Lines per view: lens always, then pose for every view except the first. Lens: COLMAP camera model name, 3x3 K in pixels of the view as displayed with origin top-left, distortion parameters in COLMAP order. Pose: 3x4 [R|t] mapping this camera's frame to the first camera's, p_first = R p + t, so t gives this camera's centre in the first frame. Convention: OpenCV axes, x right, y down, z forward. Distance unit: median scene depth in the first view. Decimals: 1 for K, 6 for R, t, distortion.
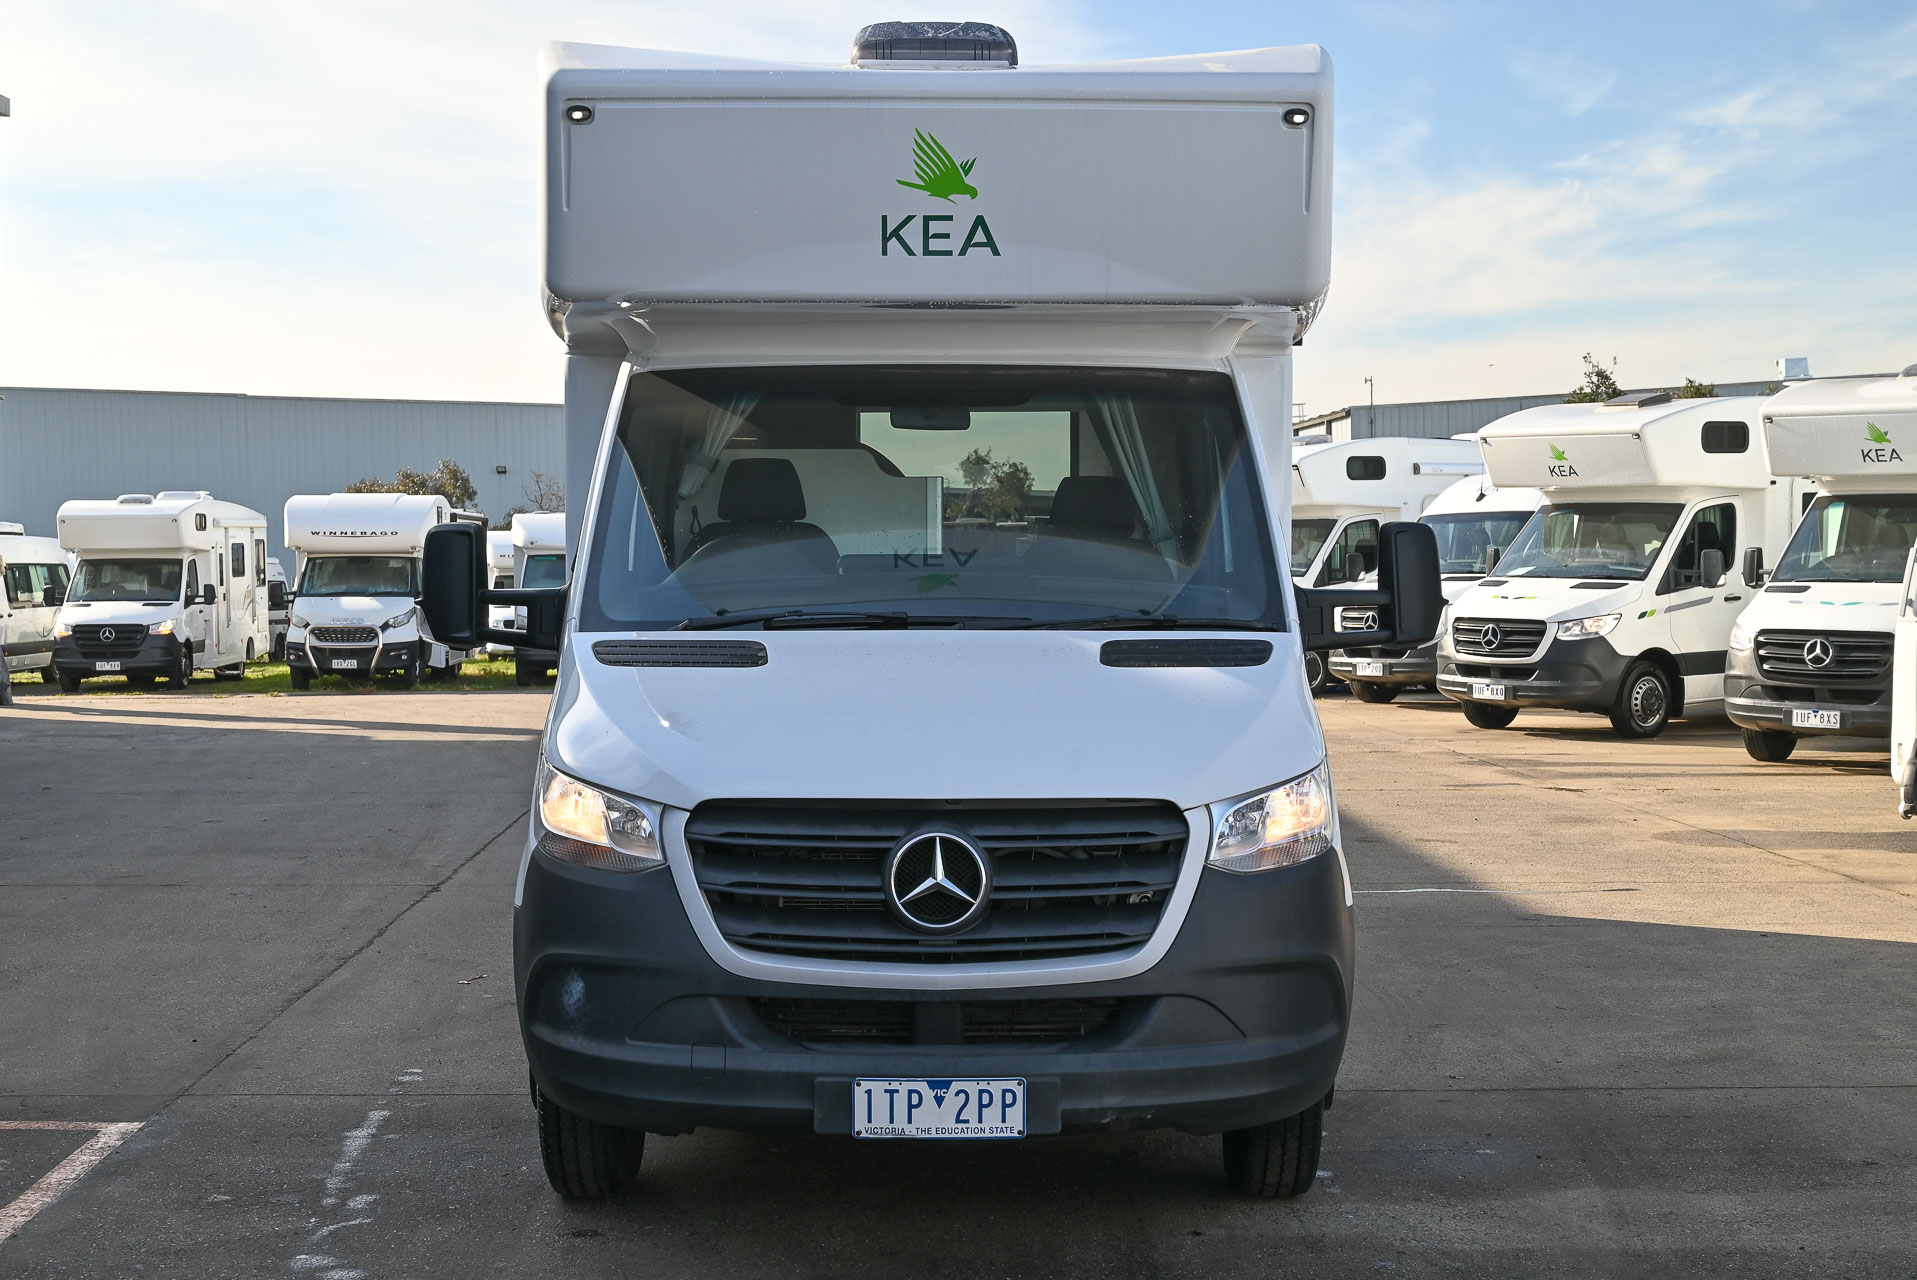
lens RADIAL K [[2621.2, 0, 999.5], [0, 2621.2, 651.0], [0, 0, 1]] dist [0.019773, 0.010744]
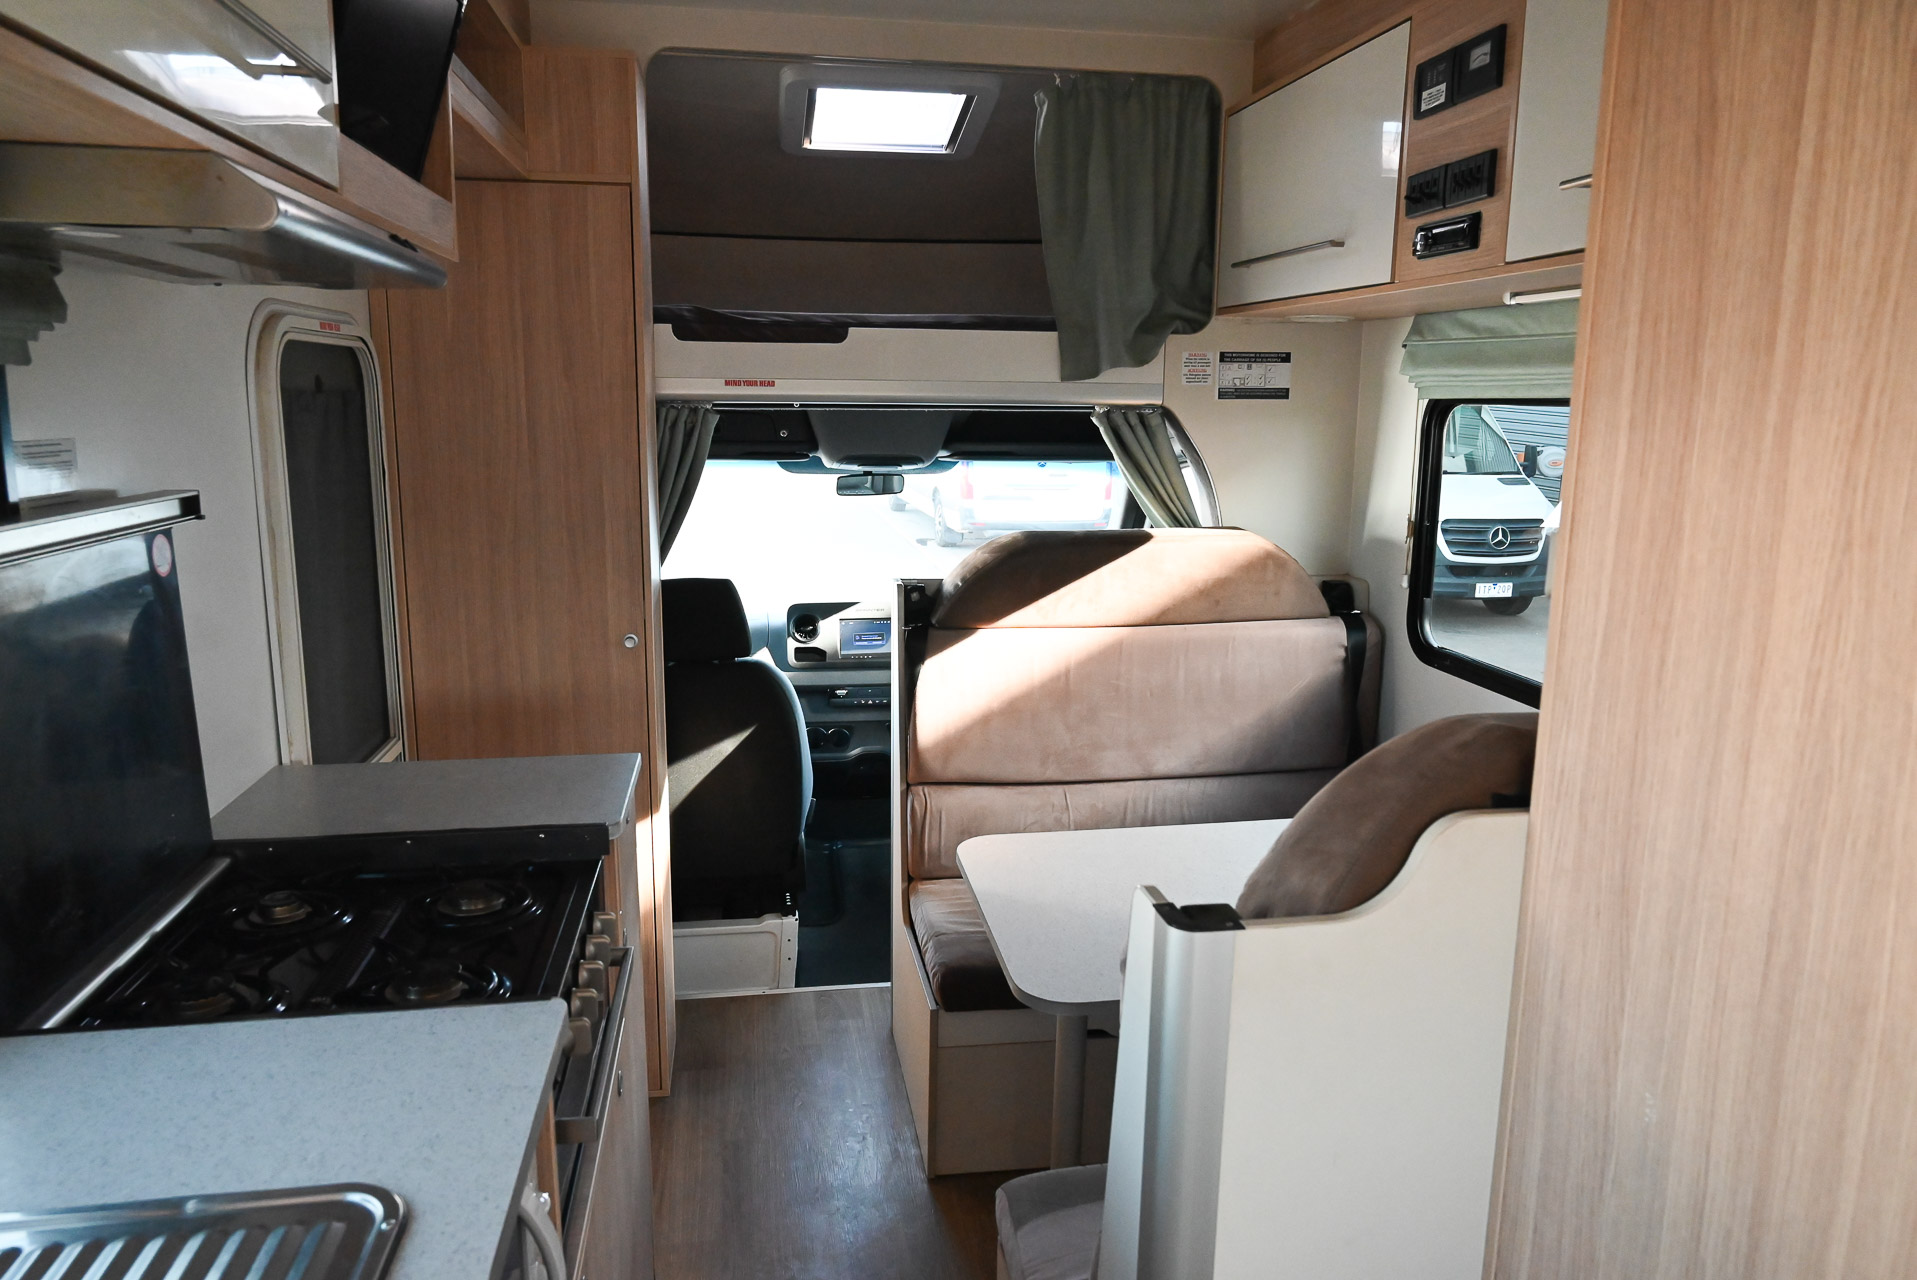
lens RADIAL K [[1303.9, 0, 958.5], [0, 1303.9, 640.0], [0, 0, 1]] dist [-0.013744, 0.008270]
pose [[0.986579, -0.012913, 0.162771, -1.224604], [-0.014650, 0.985847, 0.167005, -0.087616], [-0.162624, -0.167149, 0.972427, -0.934118]]
